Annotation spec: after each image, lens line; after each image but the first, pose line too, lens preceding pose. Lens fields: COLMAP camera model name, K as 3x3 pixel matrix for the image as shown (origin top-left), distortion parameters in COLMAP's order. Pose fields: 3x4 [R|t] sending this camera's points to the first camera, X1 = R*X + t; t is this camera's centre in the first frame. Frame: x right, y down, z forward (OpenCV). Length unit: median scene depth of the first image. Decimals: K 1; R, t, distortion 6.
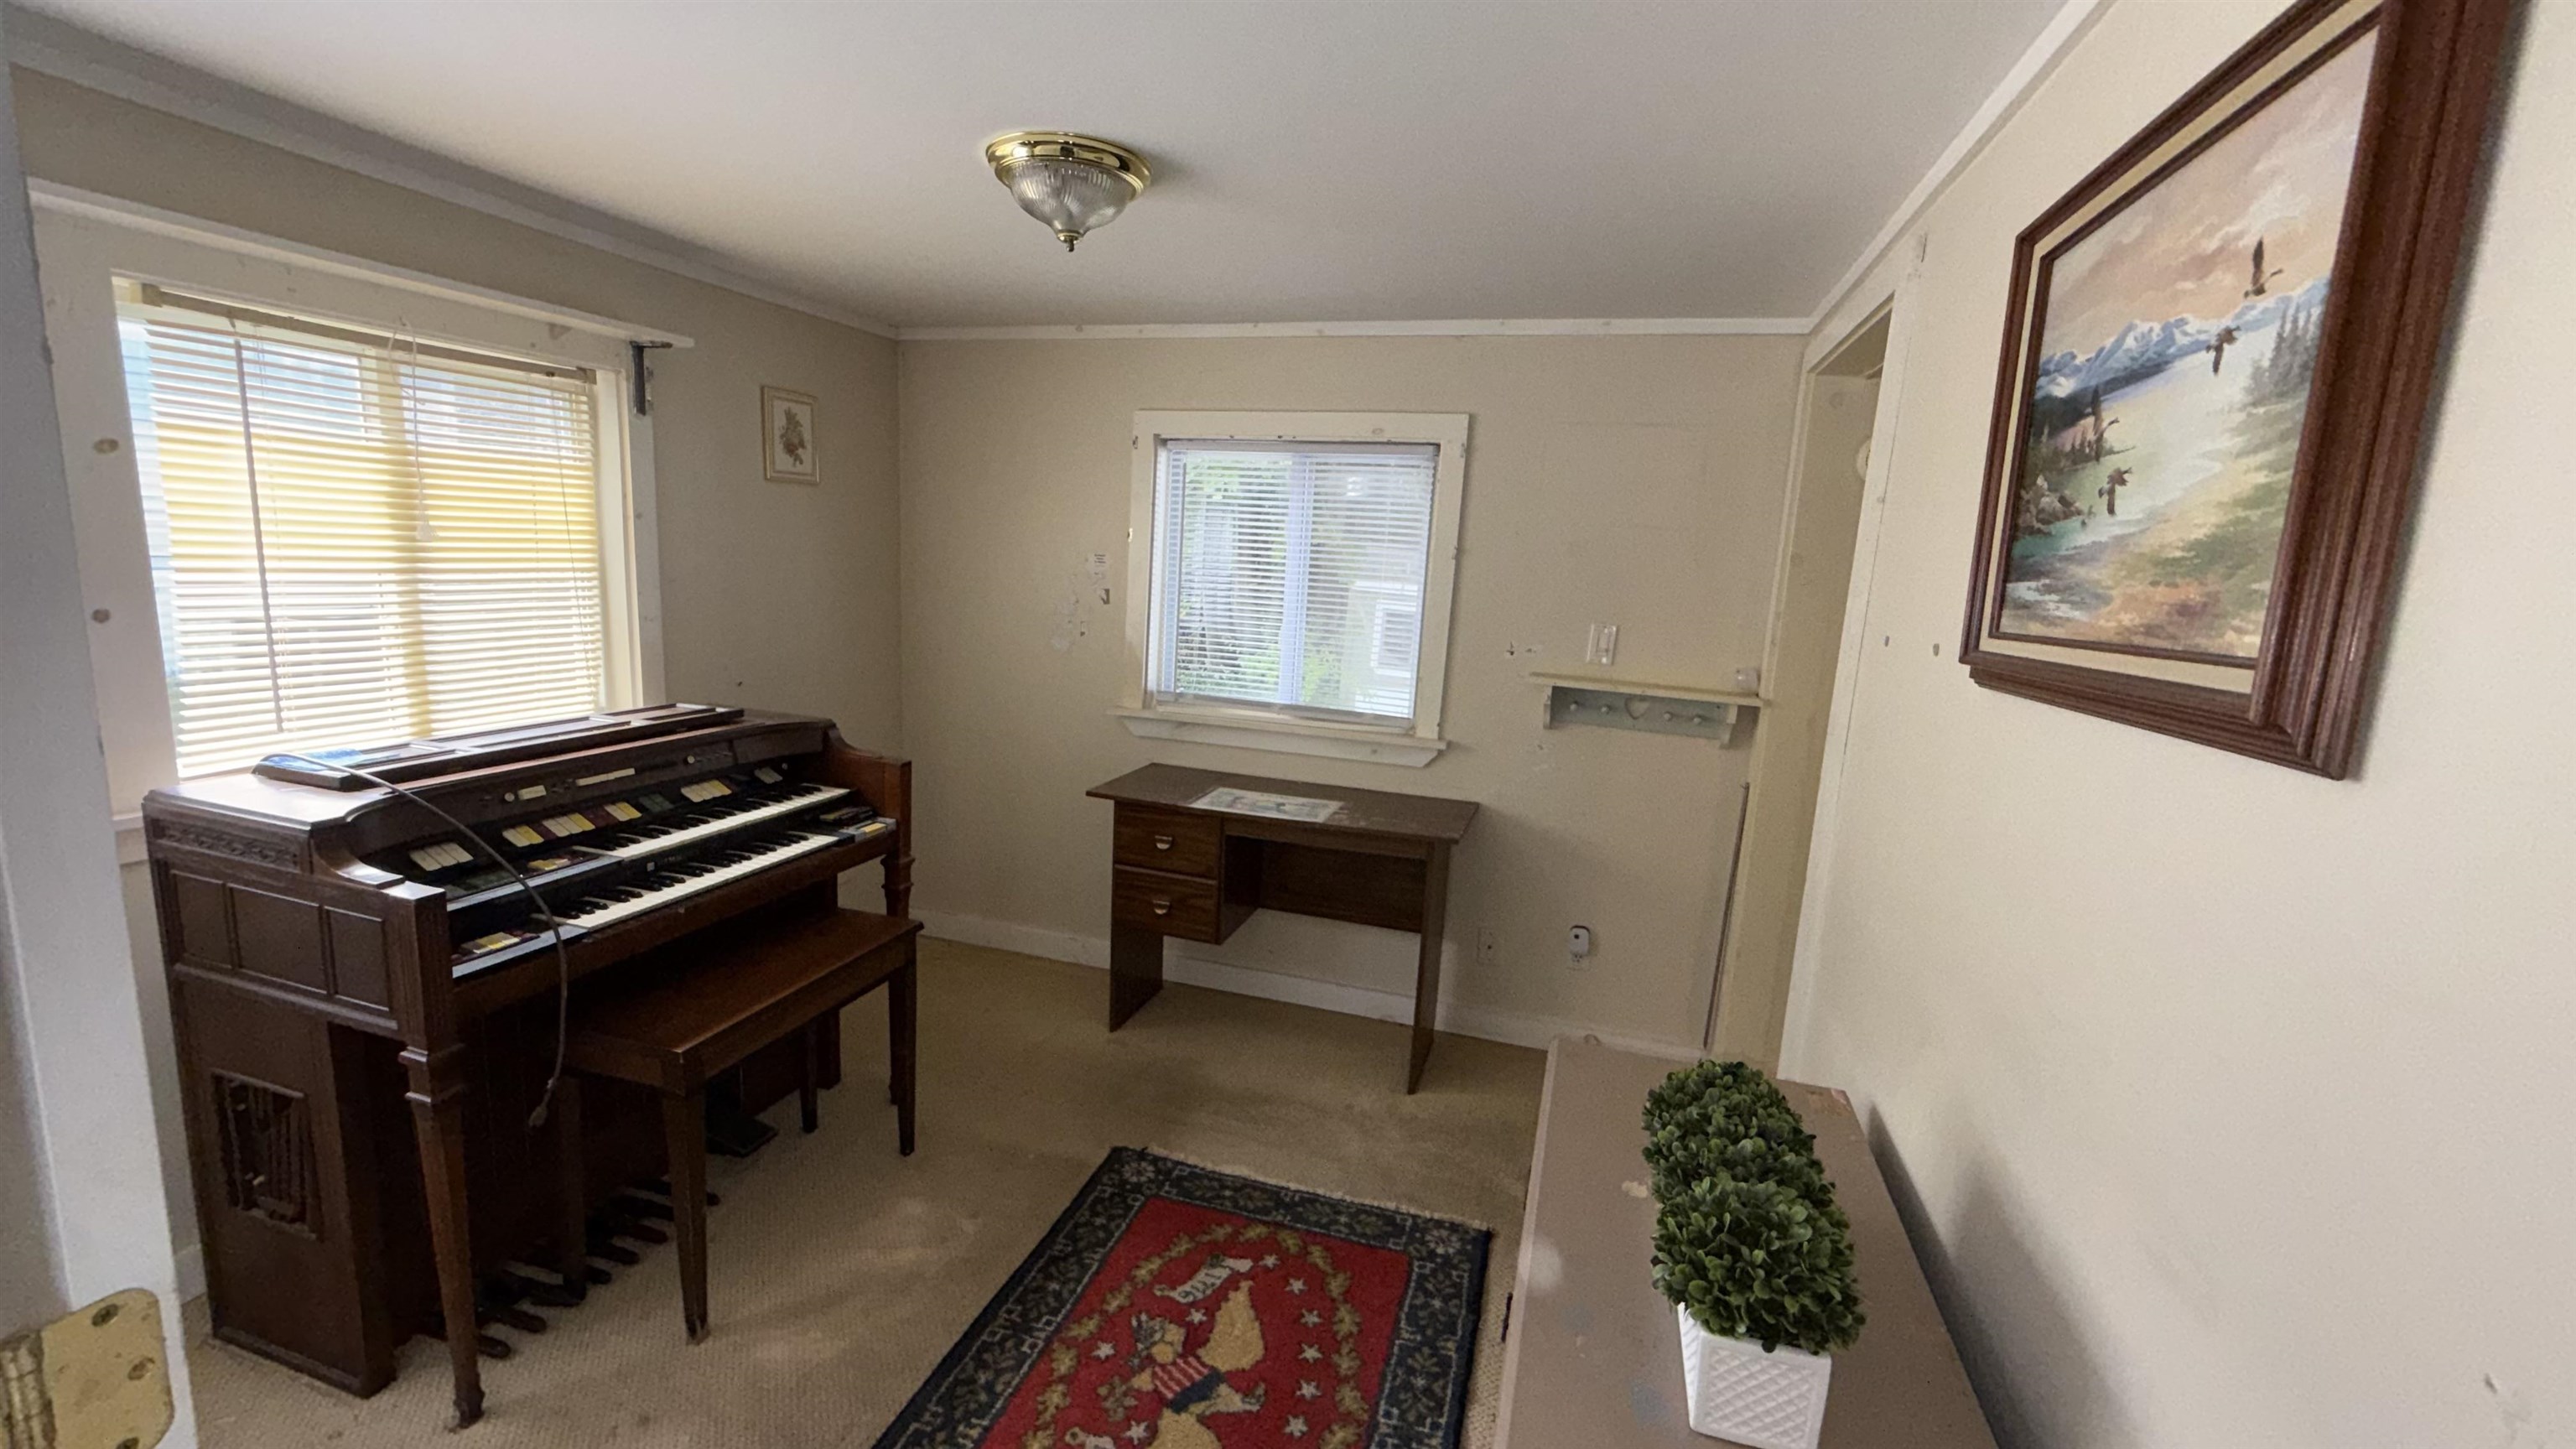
lens RADIAL K [[1027.8, 0, 1288.0], [0, 1027.8, 724.5], [0, 0, 1]] dist [0.000817, -0.000281]
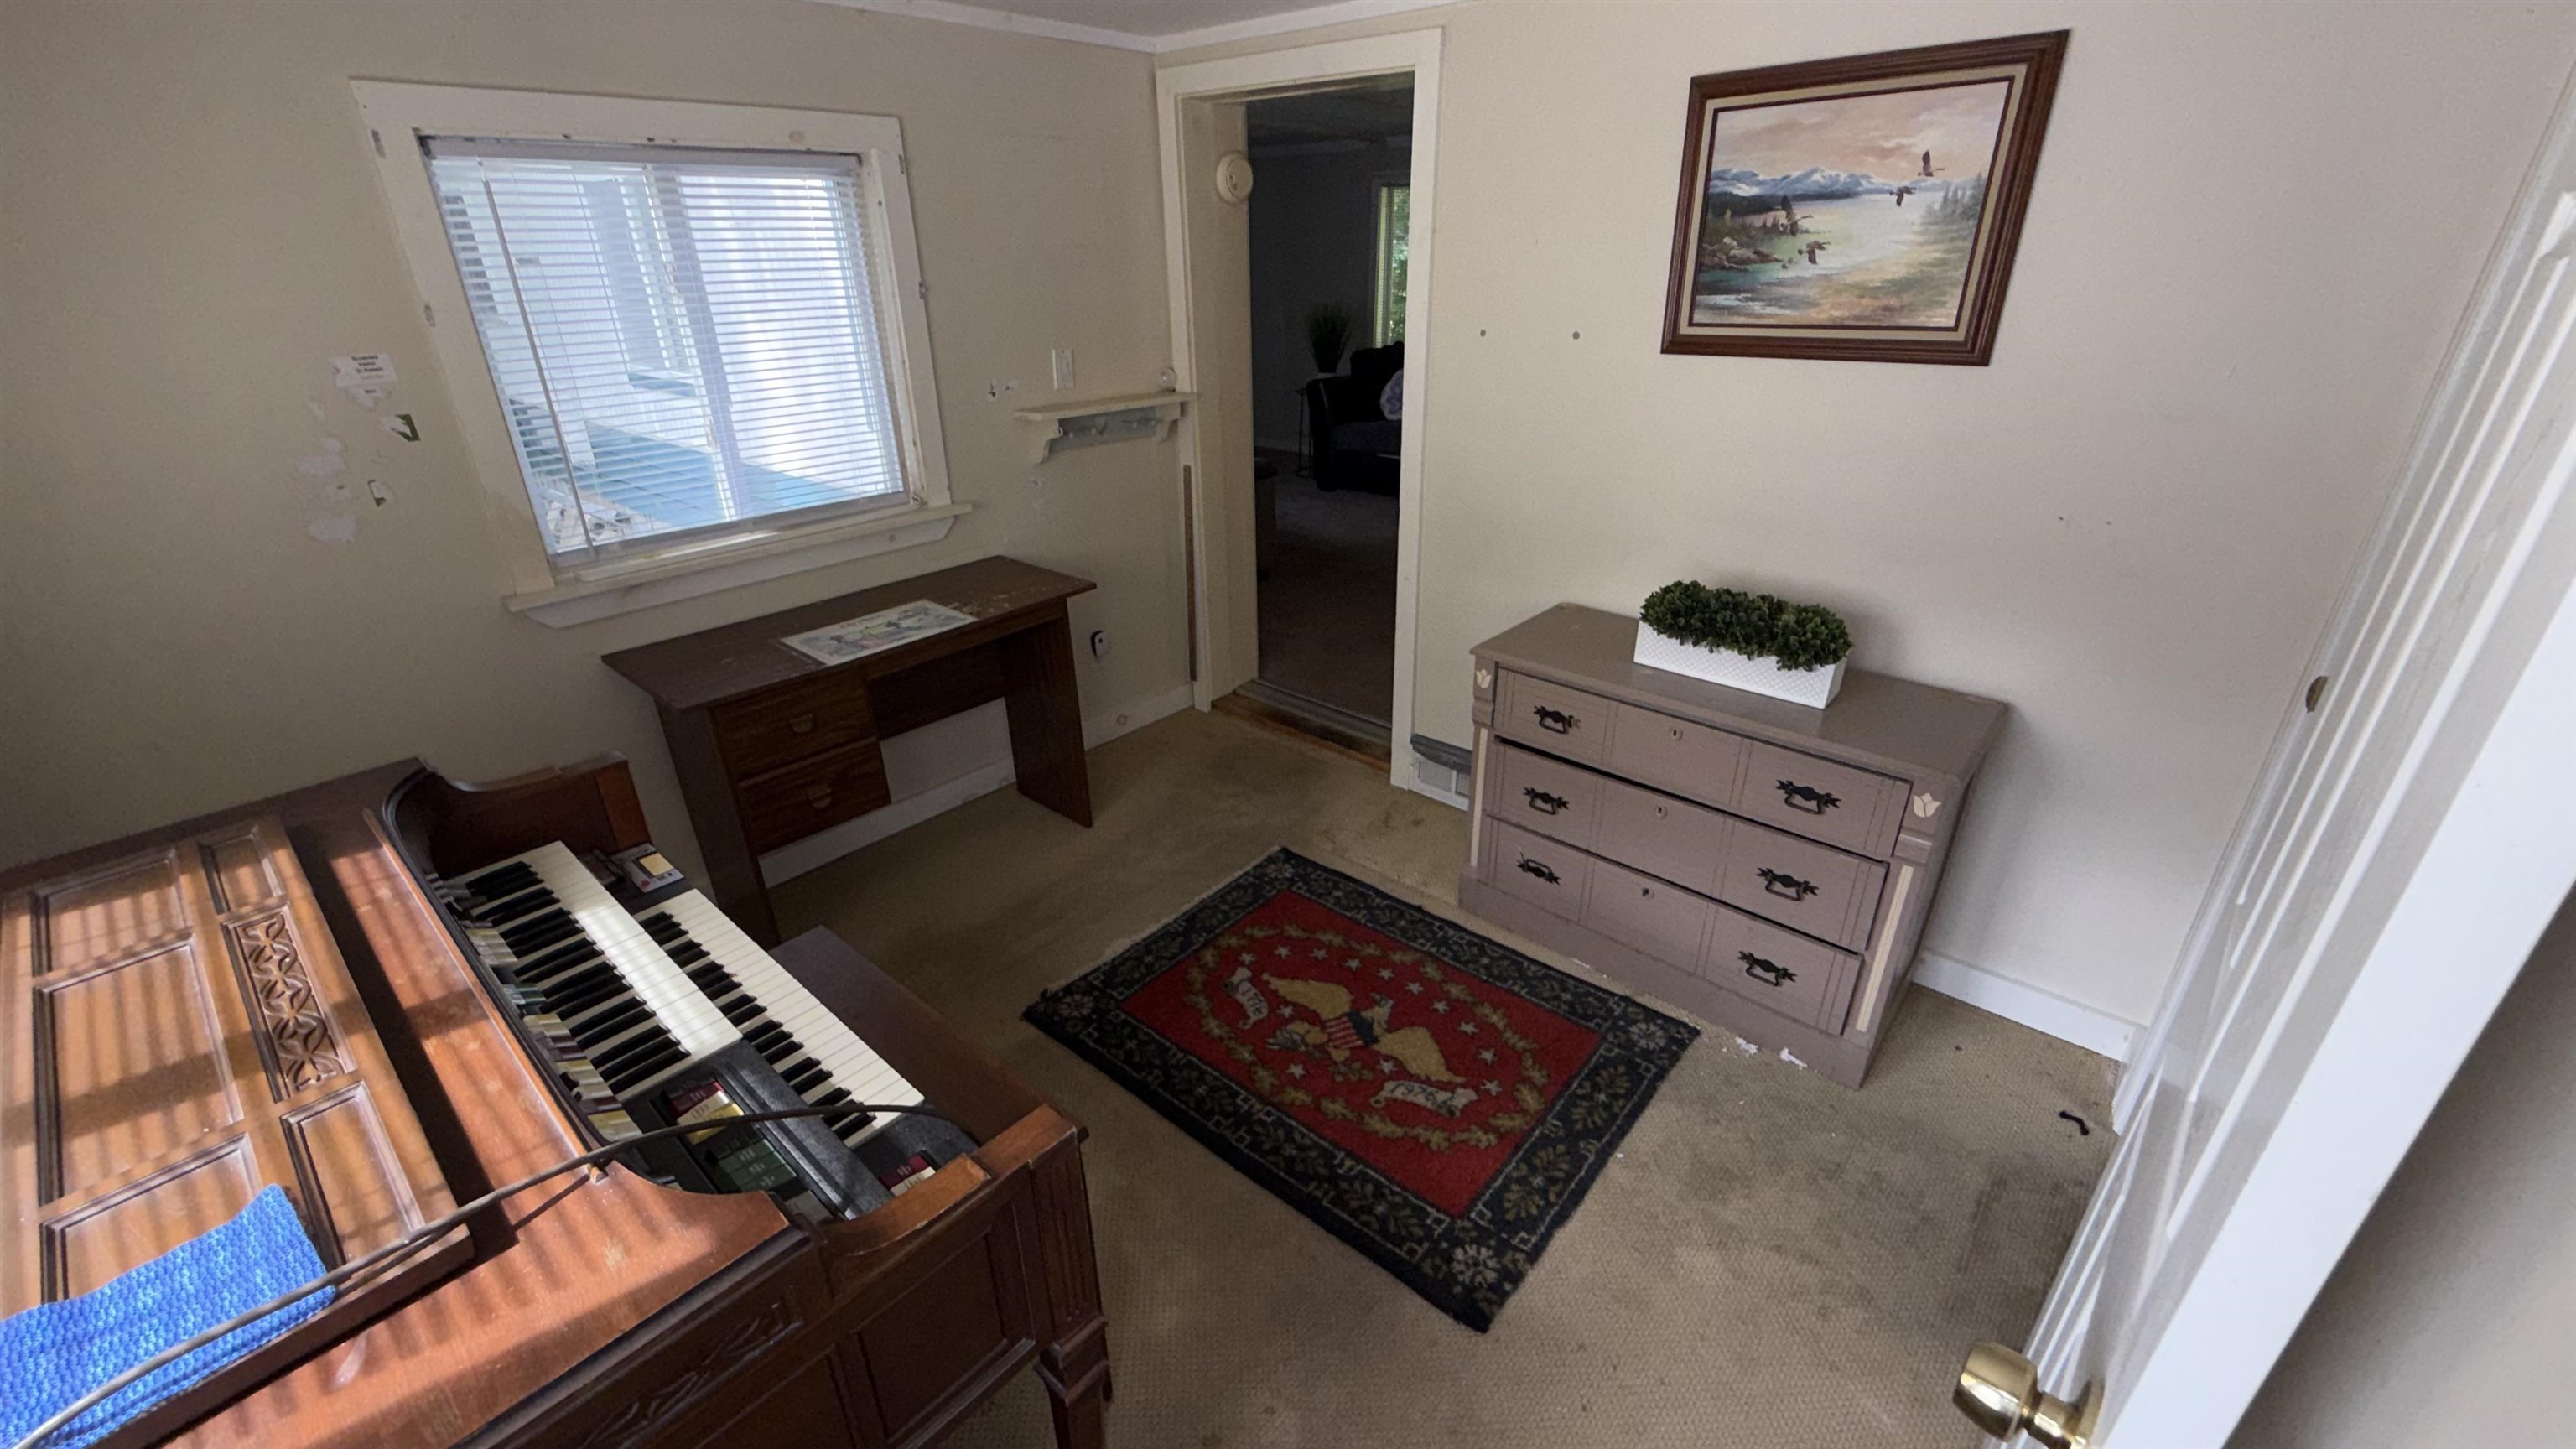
lens RADIAL K [[1027.8, 0, 1288.0], [0, 1027.8, 724.5], [0, 0, 1]] dist [0.000817, -0.000281]
pose [[0.412434, -0.442987, 0.796028, -0.930491], [0.186970, 0.896368, 0.401953, -0.206526], [-0.891594, -0.016946, 0.452518, 0.491367]]
